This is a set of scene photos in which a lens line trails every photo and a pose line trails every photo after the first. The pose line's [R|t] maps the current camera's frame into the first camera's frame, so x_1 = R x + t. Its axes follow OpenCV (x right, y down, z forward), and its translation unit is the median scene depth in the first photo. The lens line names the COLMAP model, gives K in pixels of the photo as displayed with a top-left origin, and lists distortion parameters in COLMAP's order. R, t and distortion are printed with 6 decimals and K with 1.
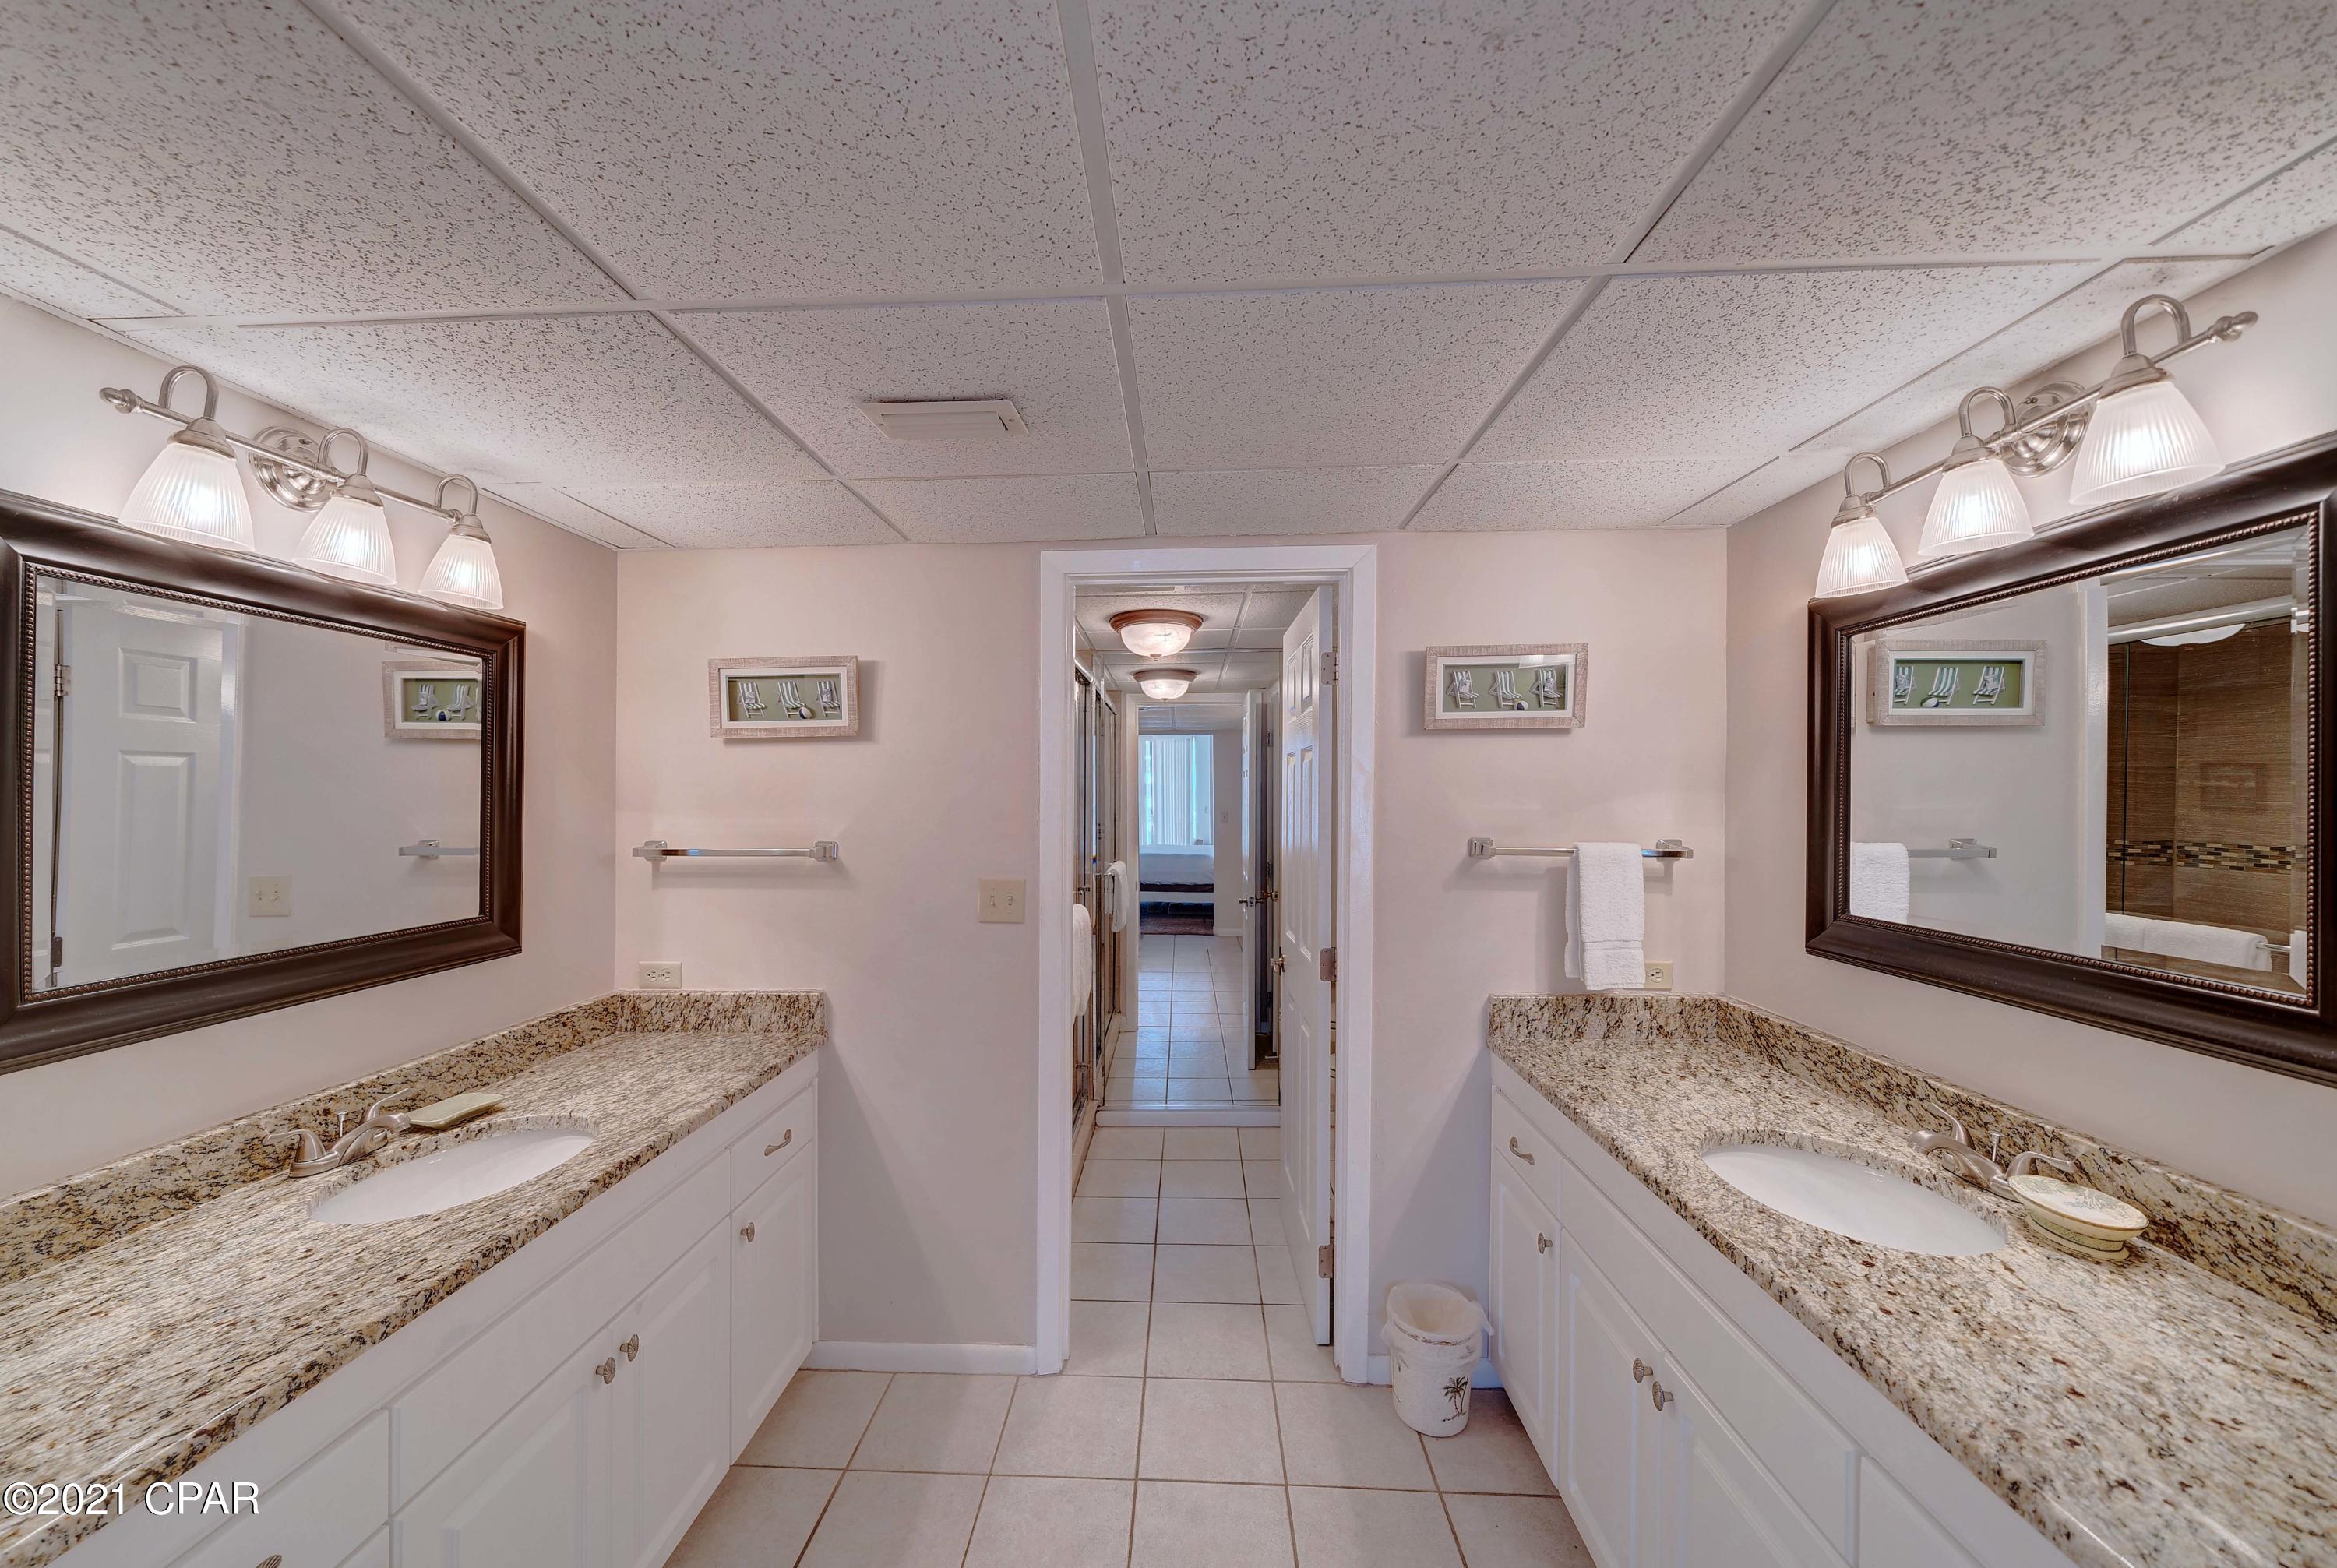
lens RADIAL K [[841.2, 0, 1162.7], [0, 841.2, 795.2], [0, 0, 1]] dist [-0.010497, 0.001559]
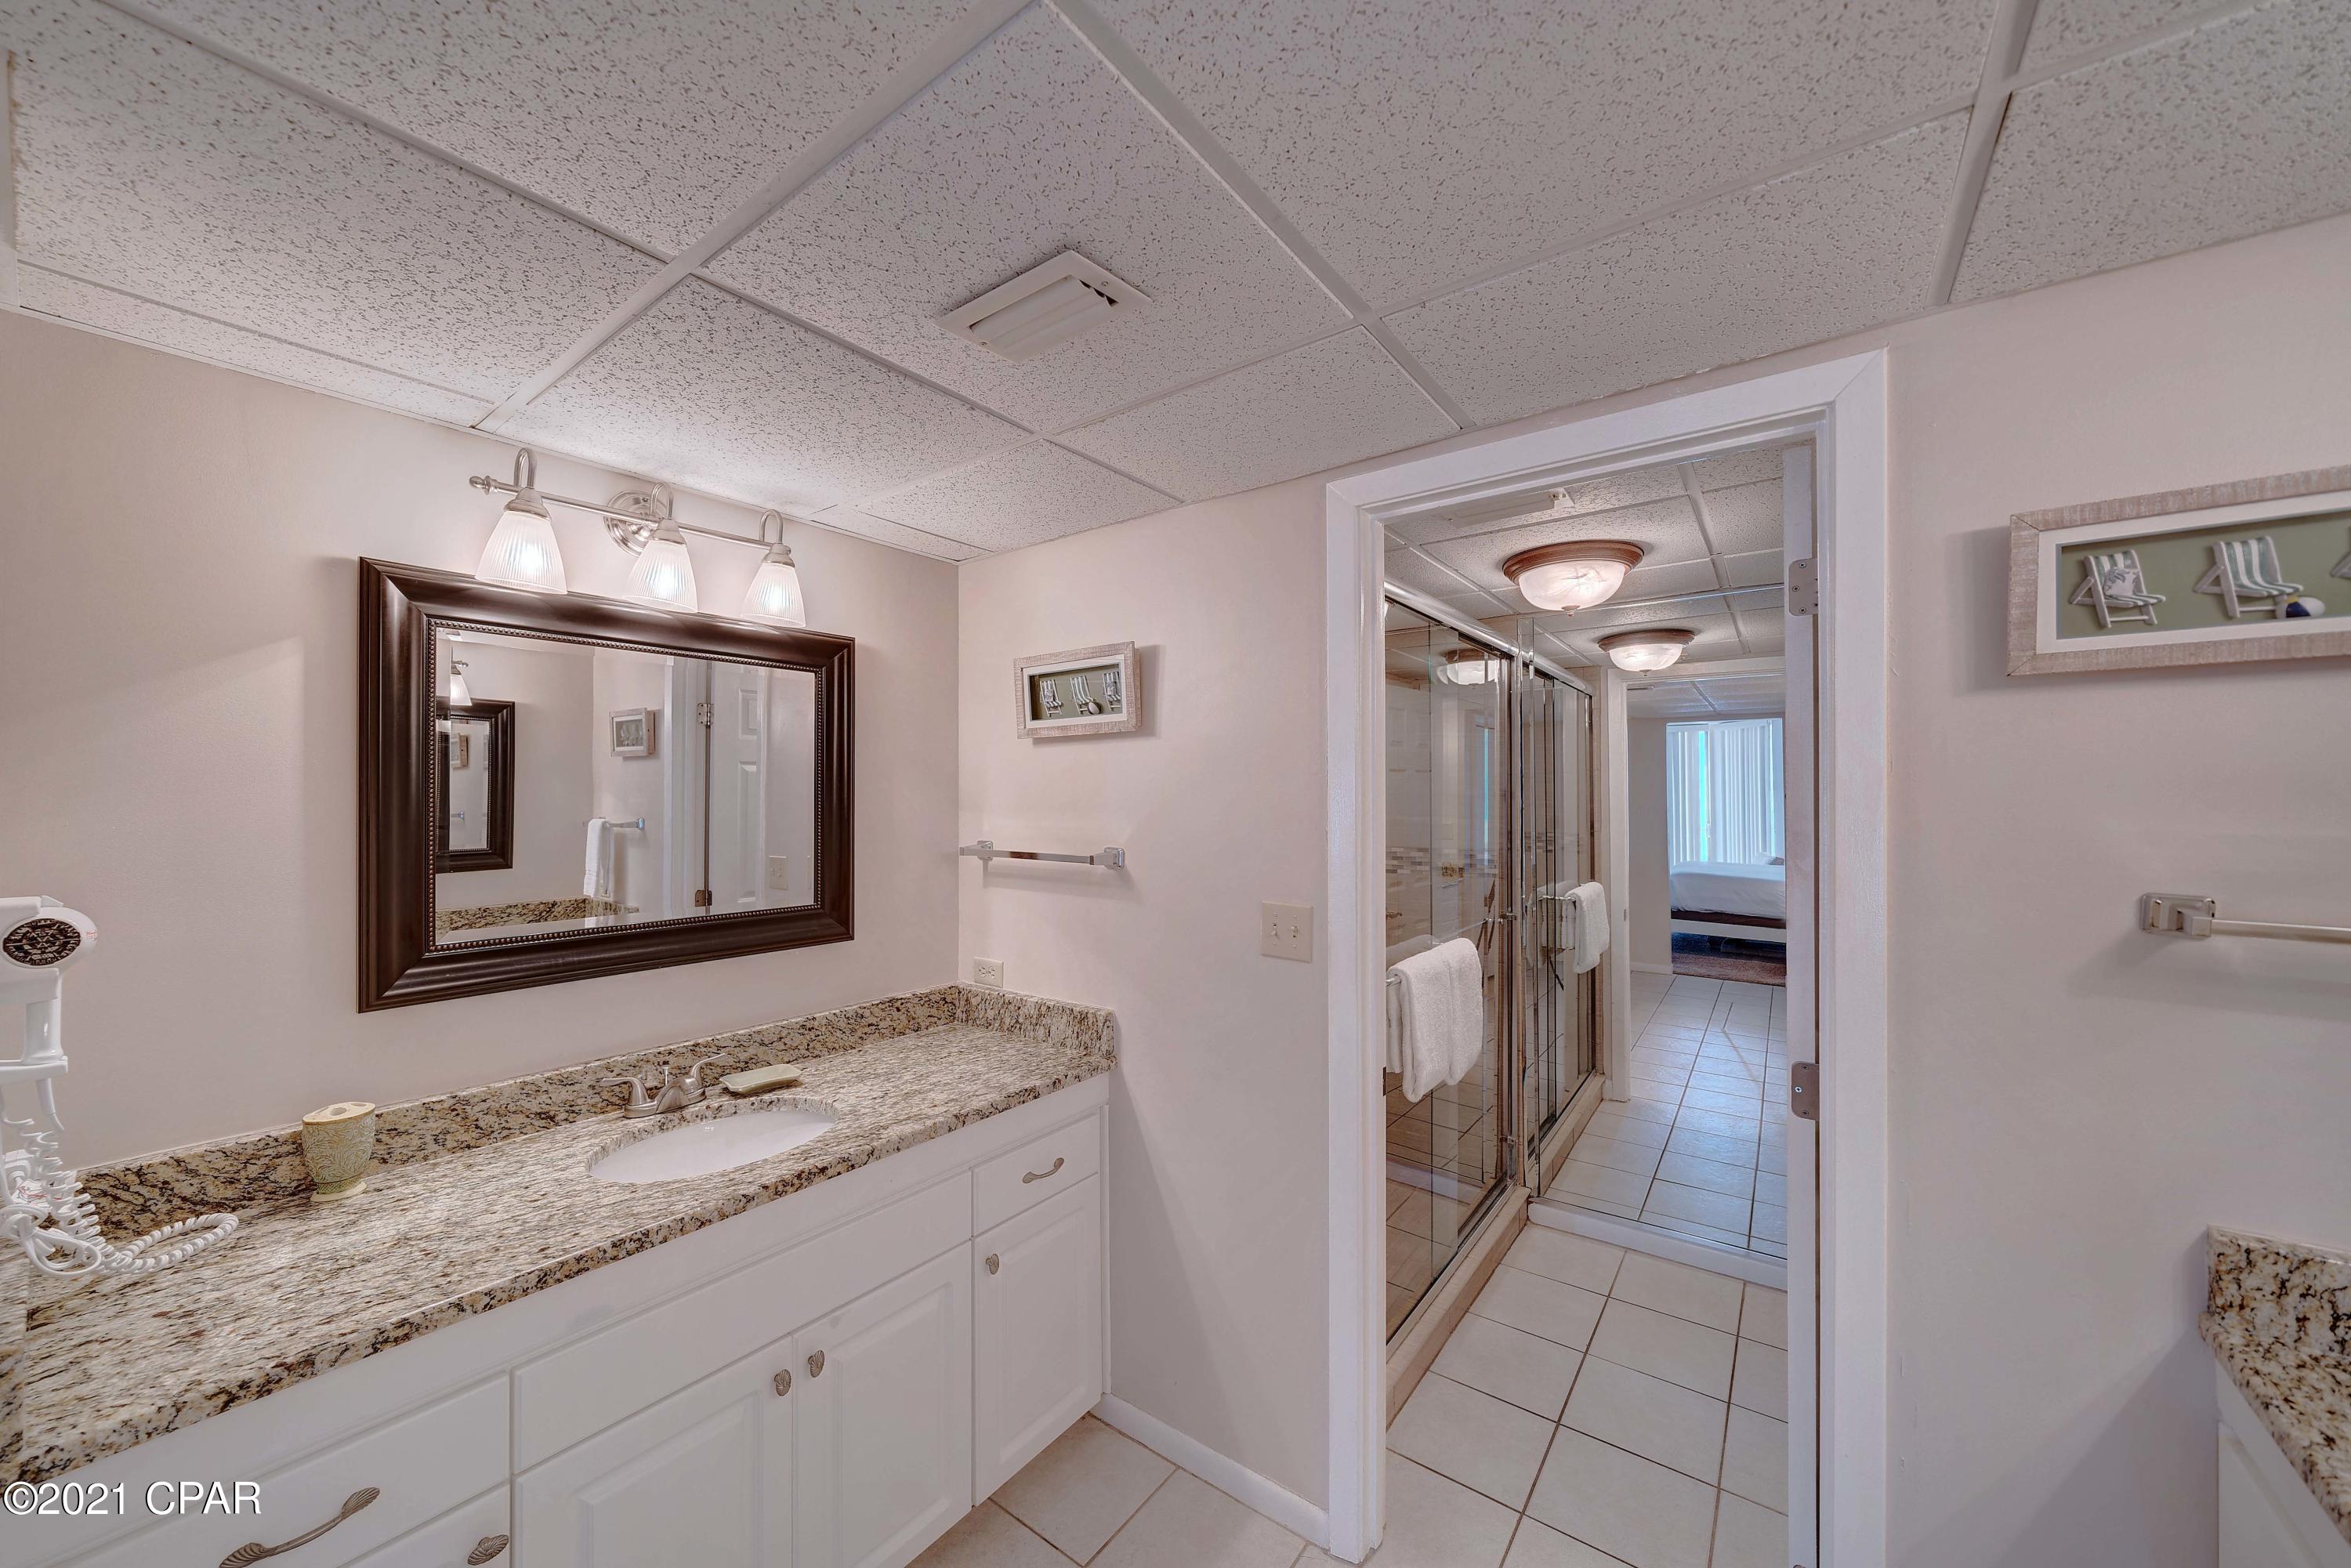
lens RADIAL K [[864.4, 0, 1157.0], [0, 864.4, 784.1], [0, 0, 1]] dist [-0.003667, 0.000467]
pose [[0.822257, -0.001861, -0.569114, 0.187840], [-0.005079, 0.999931, -0.010607, -0.004312], [0.569094, 0.011612, 0.822191, 0.276295]]
